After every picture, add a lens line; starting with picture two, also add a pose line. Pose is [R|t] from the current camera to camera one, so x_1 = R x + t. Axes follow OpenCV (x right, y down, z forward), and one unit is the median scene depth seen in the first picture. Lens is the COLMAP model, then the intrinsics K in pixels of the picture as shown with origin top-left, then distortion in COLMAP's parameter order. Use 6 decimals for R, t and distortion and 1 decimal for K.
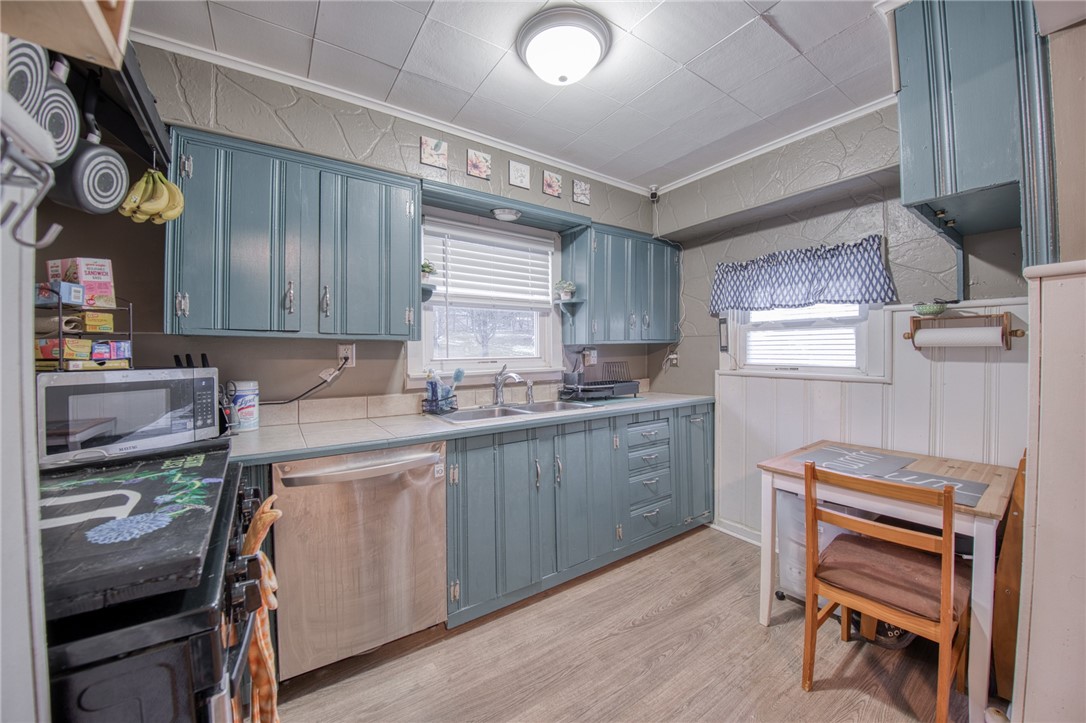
lens RADIAL K [[401.8, 0, 505.5], [0, 401.8, 347.2], [0, 0, 1]] dist [0.002587, -0.000293]
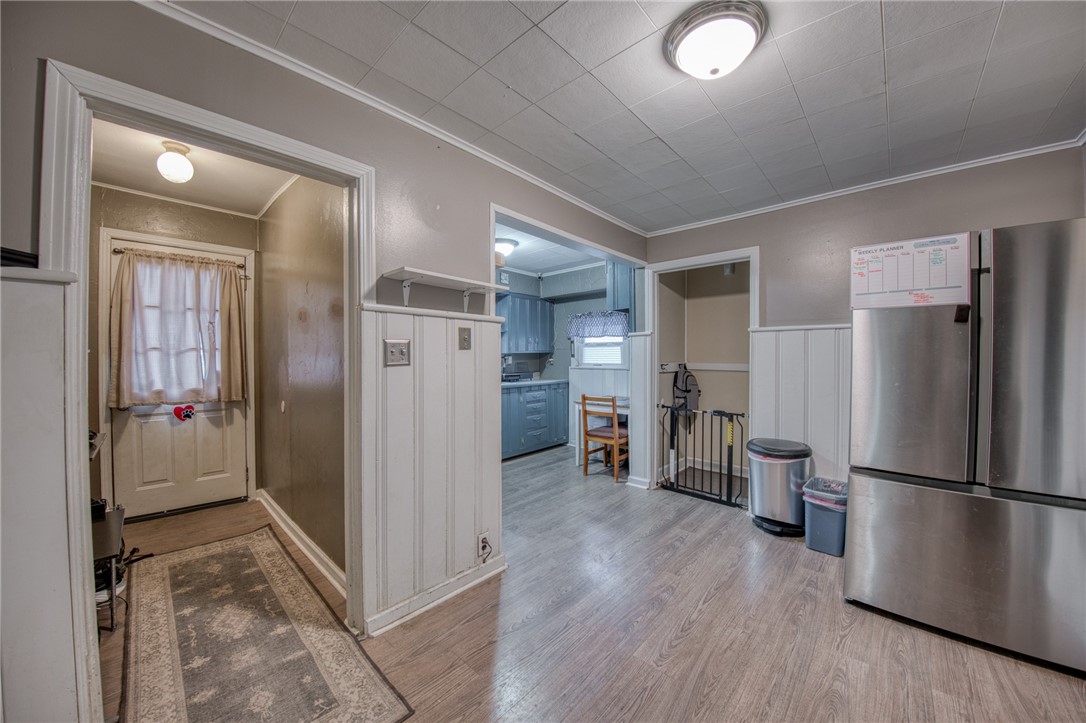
lens RADIAL K [[401.8, 0, 543.6], [0, 401.8, 360.9], [0, 0, 1]] dist [0.002587, -0.000293]
pose [[0.951077, -0.002359, 0.308944, -0.229228], [-0.002802, 0.999864, 0.016260, -0.002623], [-0.308941, -0.016330, 0.950941, -0.905738]]
